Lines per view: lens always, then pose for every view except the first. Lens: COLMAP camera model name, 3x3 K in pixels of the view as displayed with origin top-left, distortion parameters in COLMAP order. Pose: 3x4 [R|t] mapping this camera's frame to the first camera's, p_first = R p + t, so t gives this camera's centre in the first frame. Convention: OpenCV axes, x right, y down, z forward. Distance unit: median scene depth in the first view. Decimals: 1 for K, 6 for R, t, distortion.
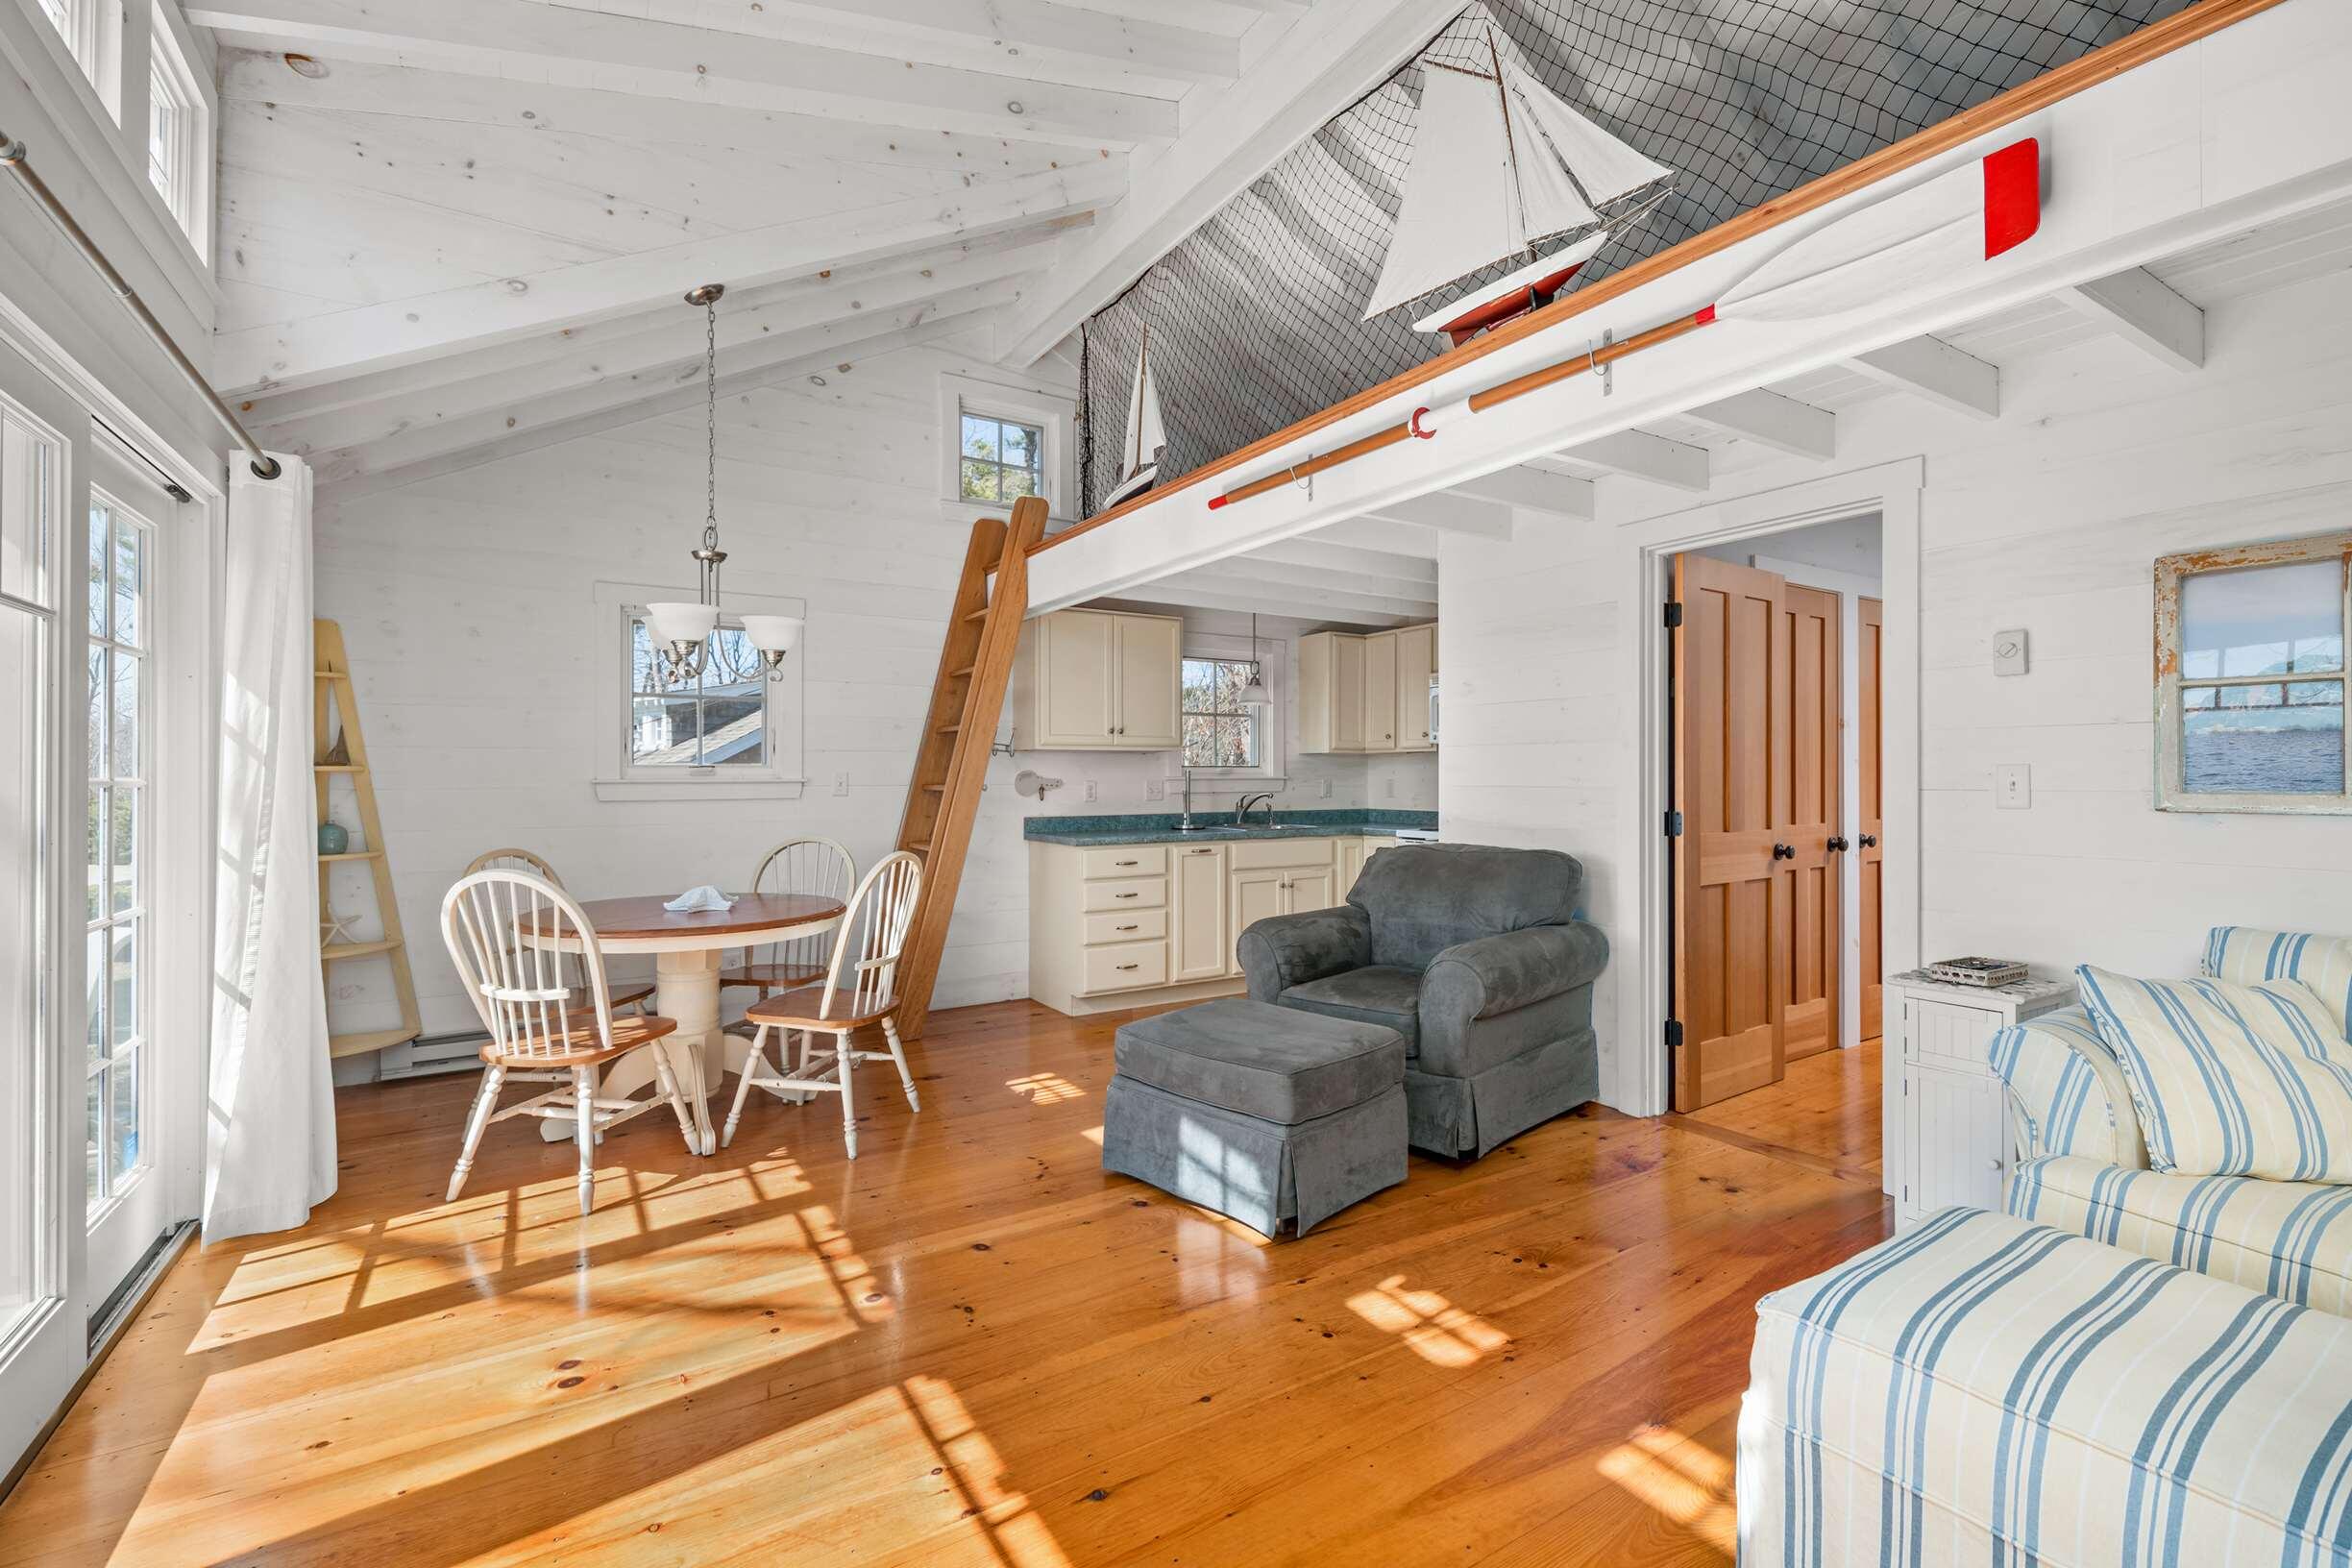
lens RADIAL K [[1011.3, 0, 1176.0], [0, 1011.3, 784.0], [0, 0, 1]] dist [0.000680, 0.000045]
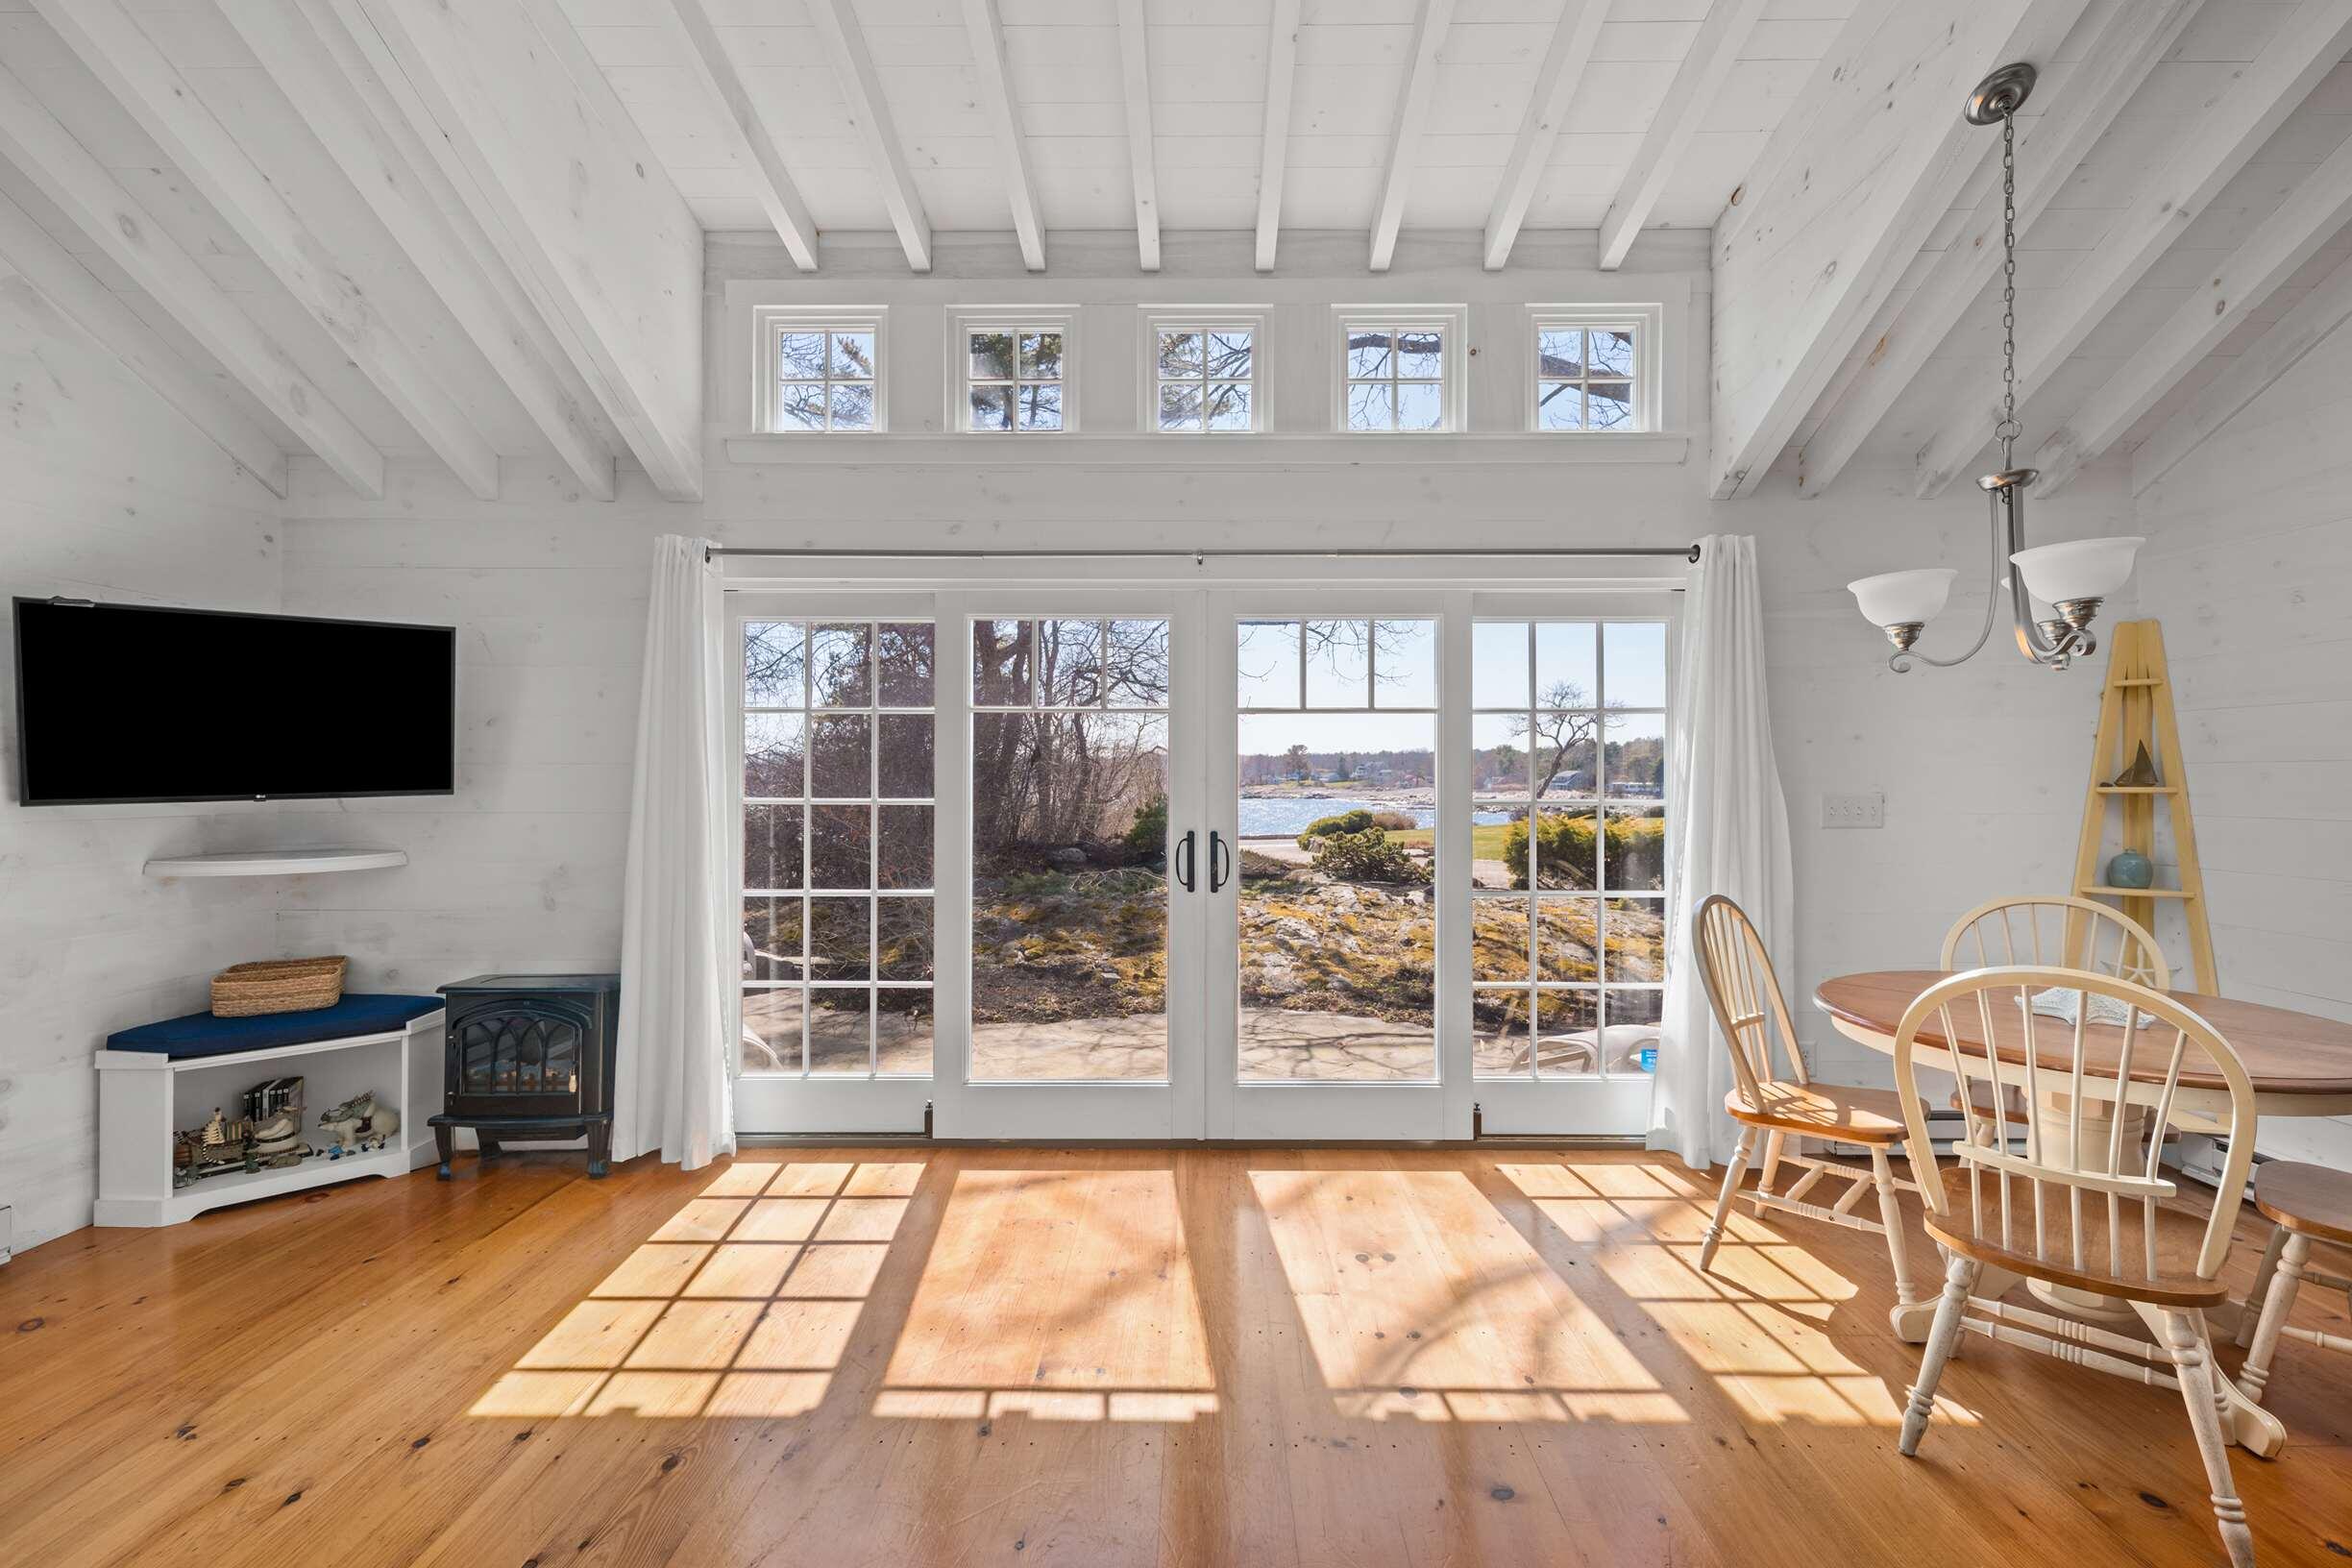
lens RADIAL K [[951.0, 0, 1214.9], [0, 951.0, 776.8], [0, 0, 1]] dist [-0.000261, -0.000038]
pose [[-0.539609, -0.000752, -0.841916, 0.384409], [0.001855, 0.999996, -0.002083, -0.036691], [0.841914, -0.002686, -0.539605, 1.039735]]
